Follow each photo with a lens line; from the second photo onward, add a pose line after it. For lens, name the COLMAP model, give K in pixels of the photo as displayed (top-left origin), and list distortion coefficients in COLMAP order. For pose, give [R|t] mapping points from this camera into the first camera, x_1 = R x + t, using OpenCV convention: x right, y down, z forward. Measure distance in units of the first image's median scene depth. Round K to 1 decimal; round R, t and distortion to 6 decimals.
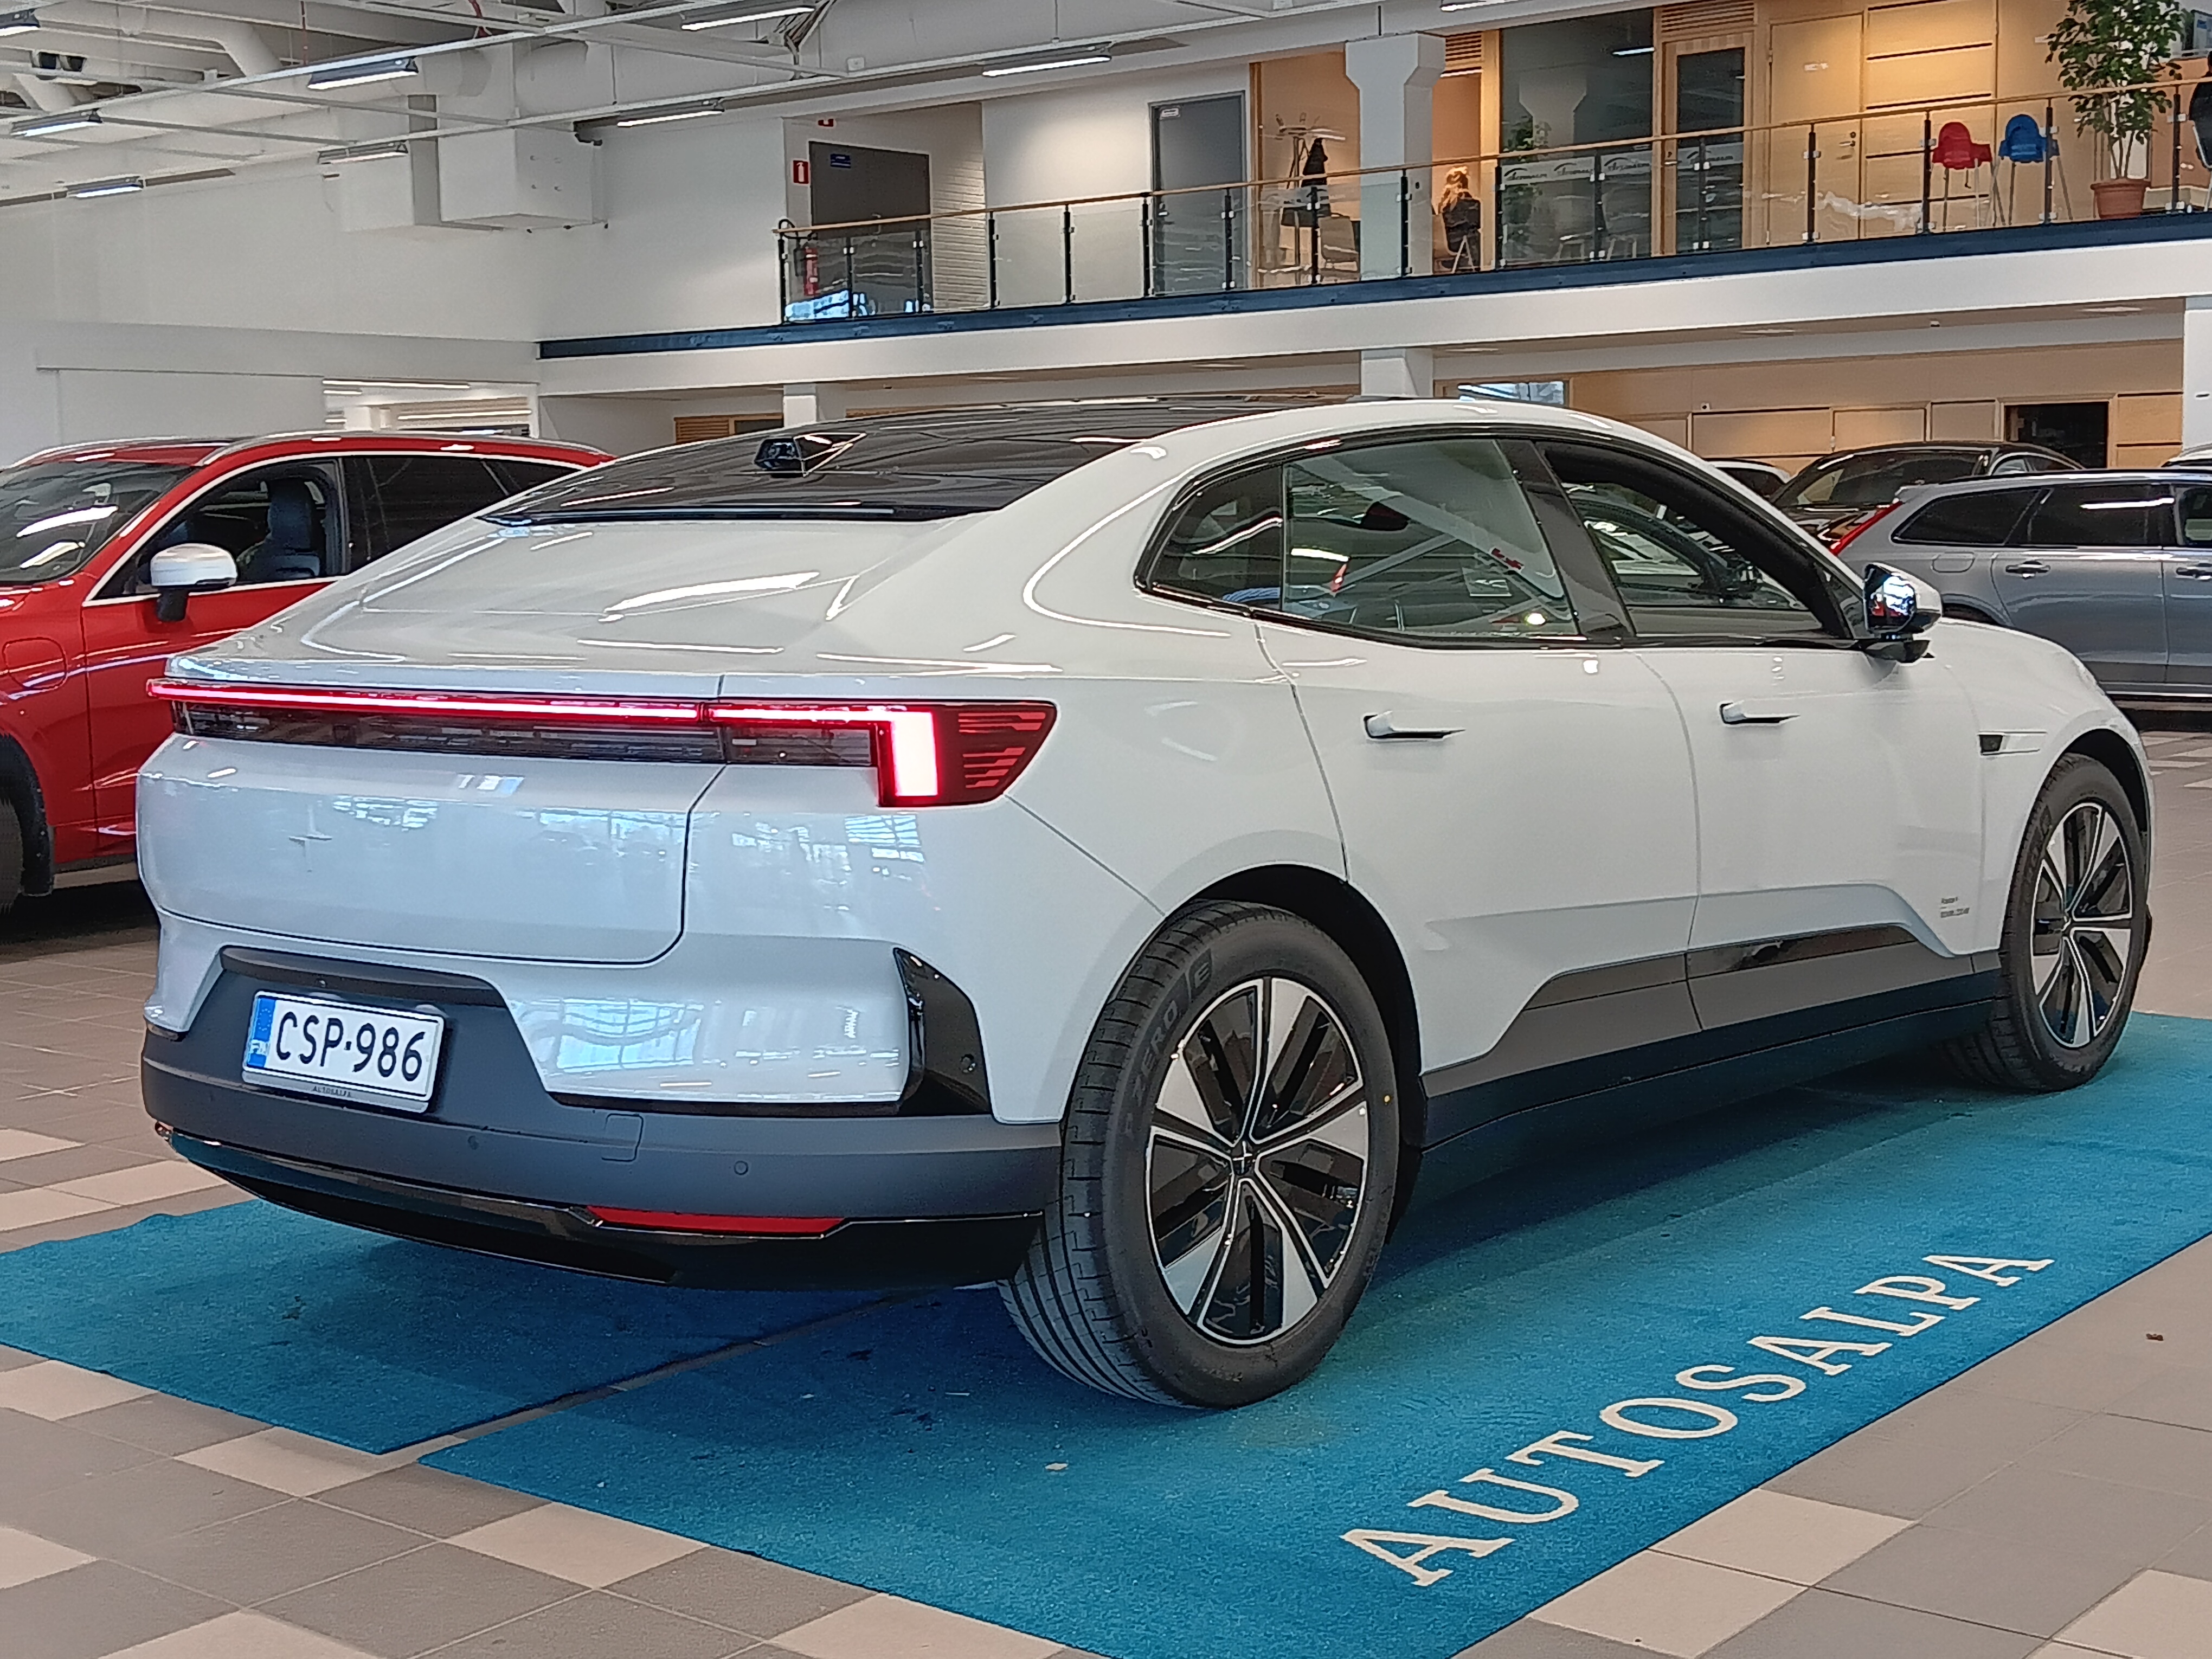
lens RADIAL K [[3186.7, 0, 1106.4], [0, 3186.7, 827.1], [0, 0, 1]] dist [0.026512, 0.000000]
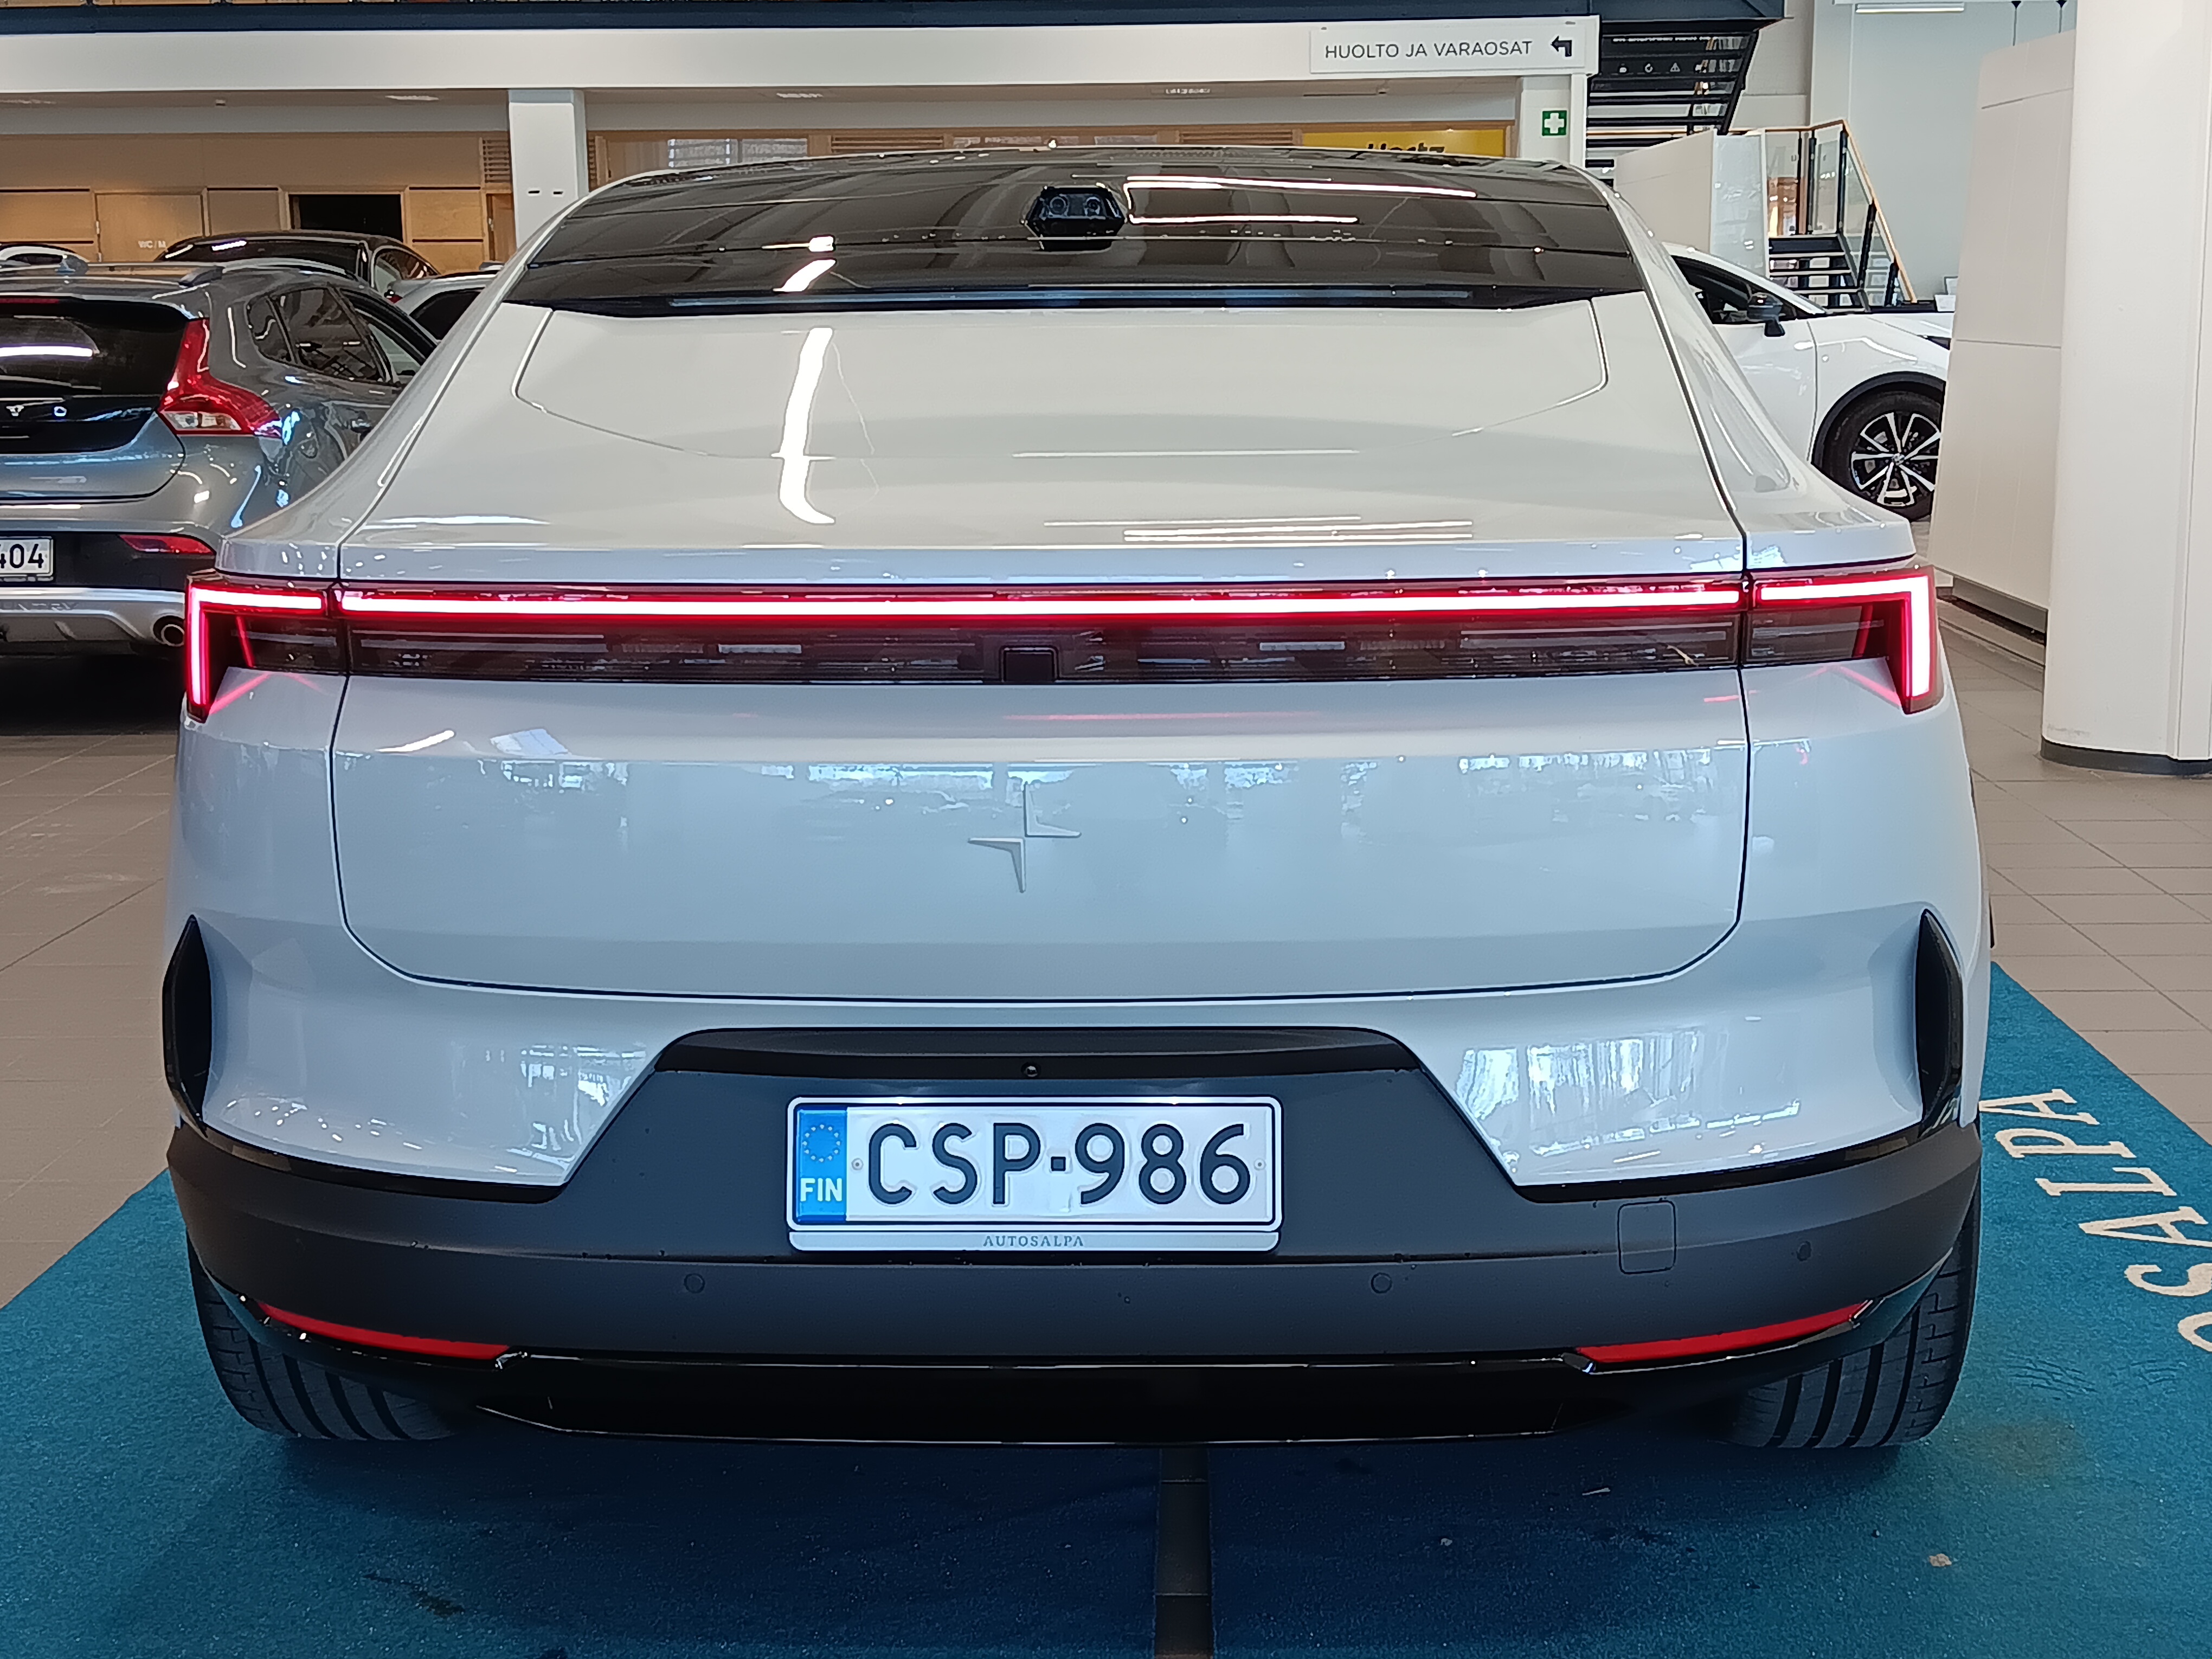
lens RADIAL K [[3186.7, 0, 1105.3], [0, 3186.7, 830.9], [0, 0, 1]] dist [0.026512, 0.000000]
pose [[0.807494, -0.103201, 0.580779, -0.585369], [0.066984, 0.994251, 0.083540, -0.047764], [-0.586061, -0.028555, 0.809764, 0.491181]]
